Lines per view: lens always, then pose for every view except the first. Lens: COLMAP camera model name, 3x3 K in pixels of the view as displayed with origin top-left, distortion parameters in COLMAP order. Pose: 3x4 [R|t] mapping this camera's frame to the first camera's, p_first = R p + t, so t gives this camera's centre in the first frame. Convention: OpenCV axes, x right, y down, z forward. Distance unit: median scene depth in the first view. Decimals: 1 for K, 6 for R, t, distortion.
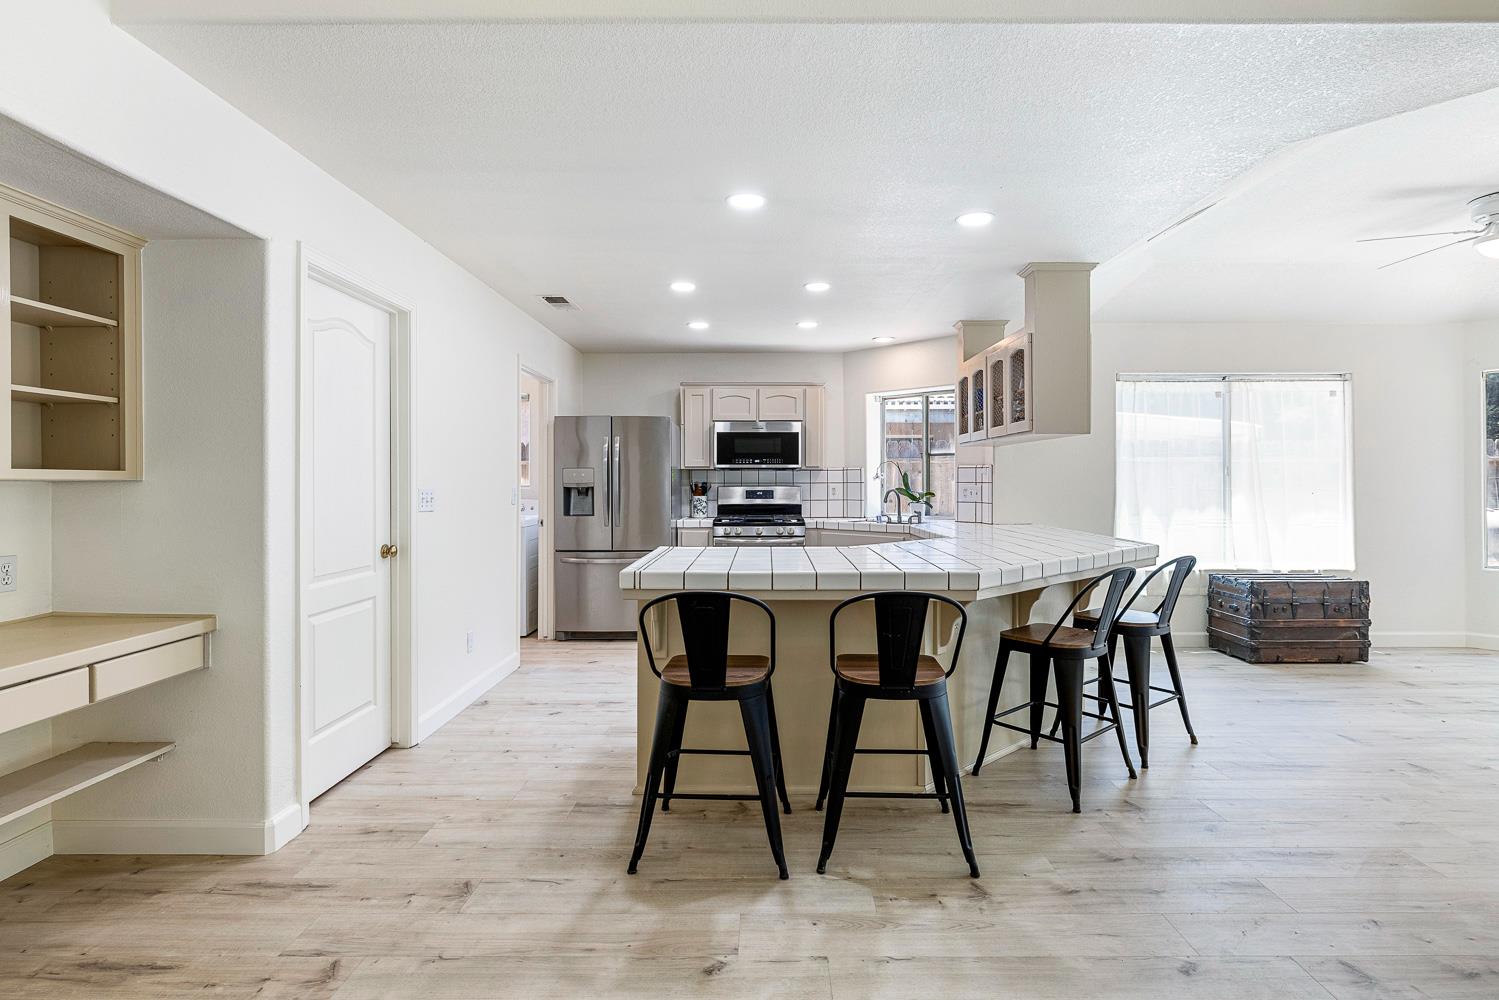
lens RADIAL K [[707.0, 0, 781.6], [0, 707.0, 477.6], [0, 0, 1]] dist [-0.003340, 0.001399]
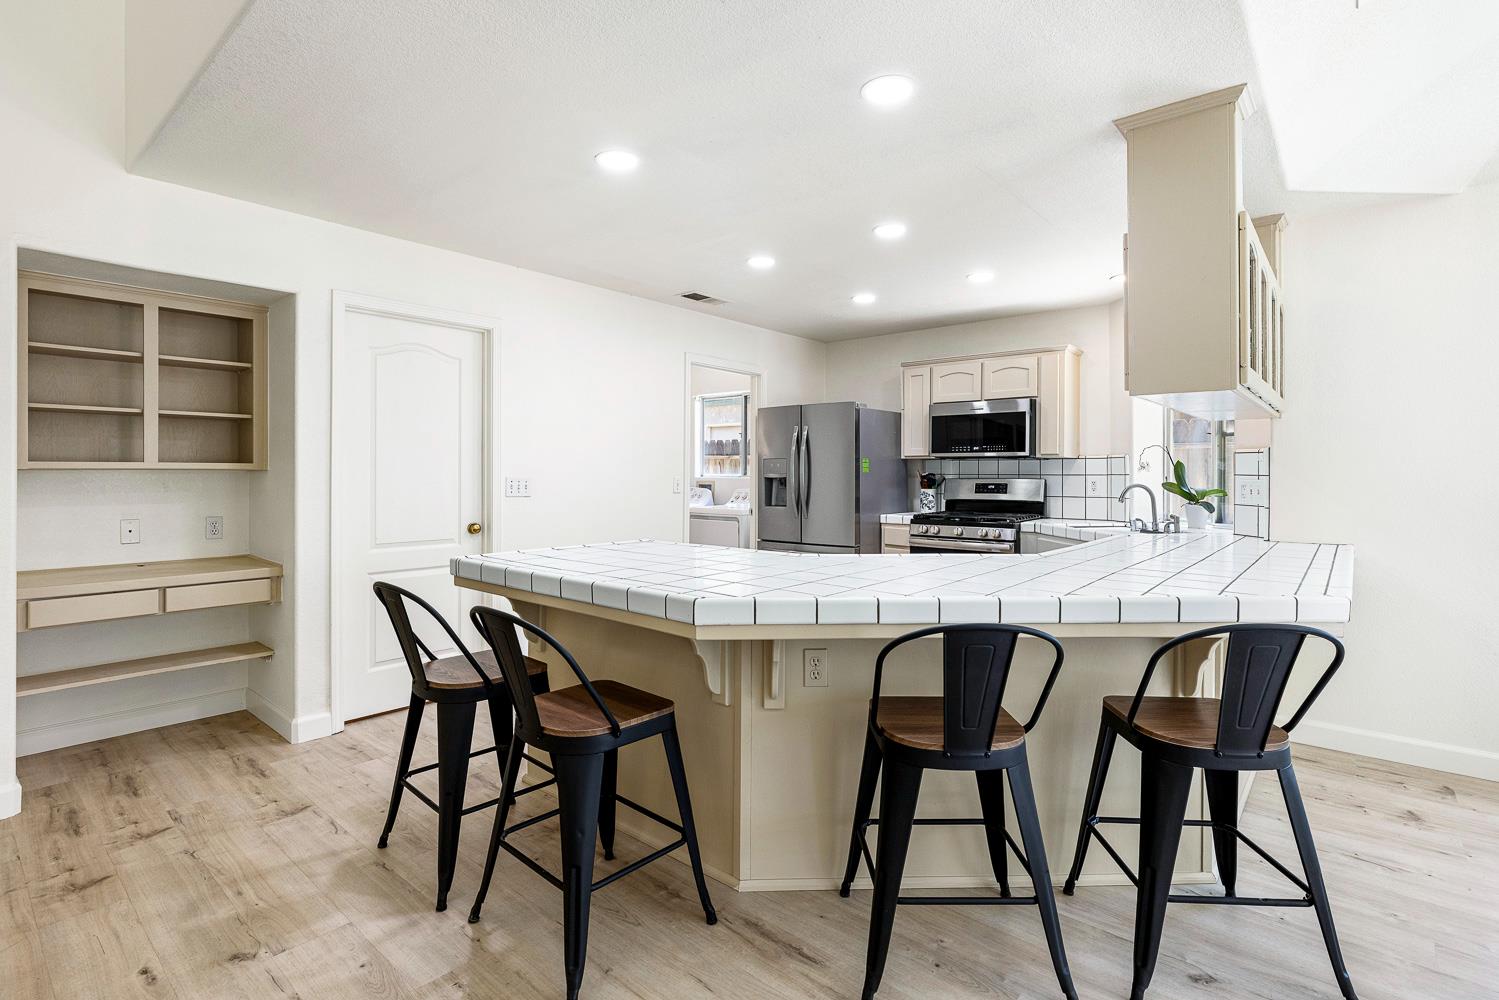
lens RADIAL K [[707.0, 0, 774.4], [0, 707.0, 468.5], [0, 0, 1]] dist [-0.003340, 0.001399]
pose [[0.767425, -0.001610, -0.641137, 0.373584], [0.000758, 0.999998, -0.001604, 0.001857], [0.641138, 0.000745, 0.767425, 0.237718]]
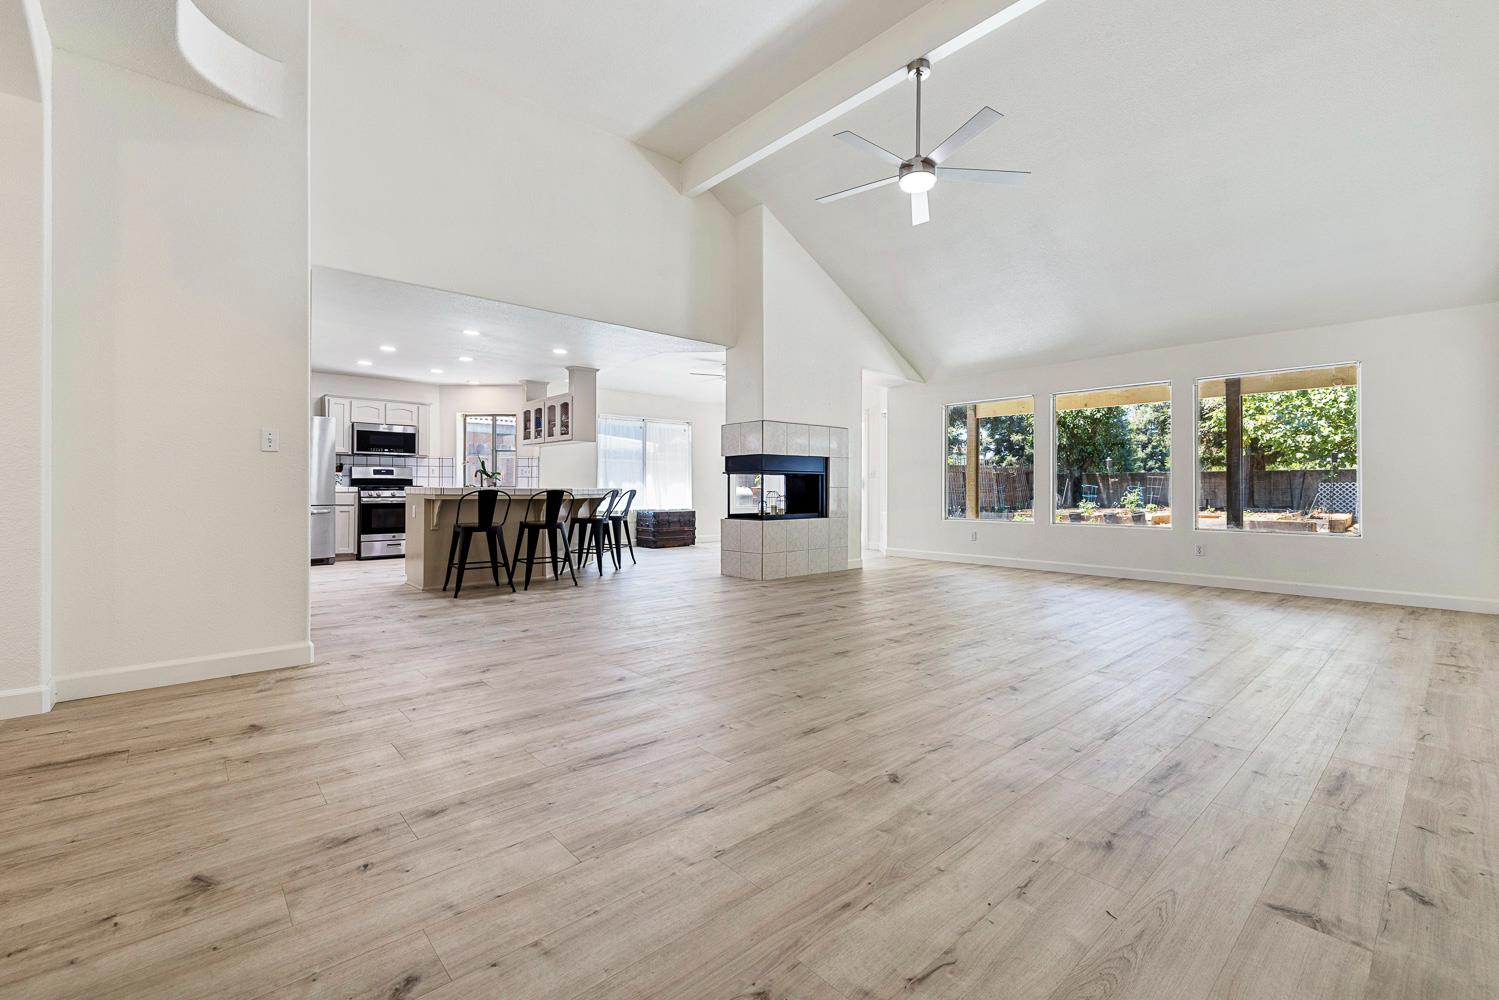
lens RADIAL K [[635.5, 0, 751.5], [0, 635.5, 491.4], [0, 0, 1]] dist [-0.001687, -0.000458]
pose [[0.738544, 0.004469, 0.674191, -0.449588], [-0.007482, 0.999971, 0.001567, 0.069992], [-0.674164, -0.006202, 0.738556, -0.673930]]
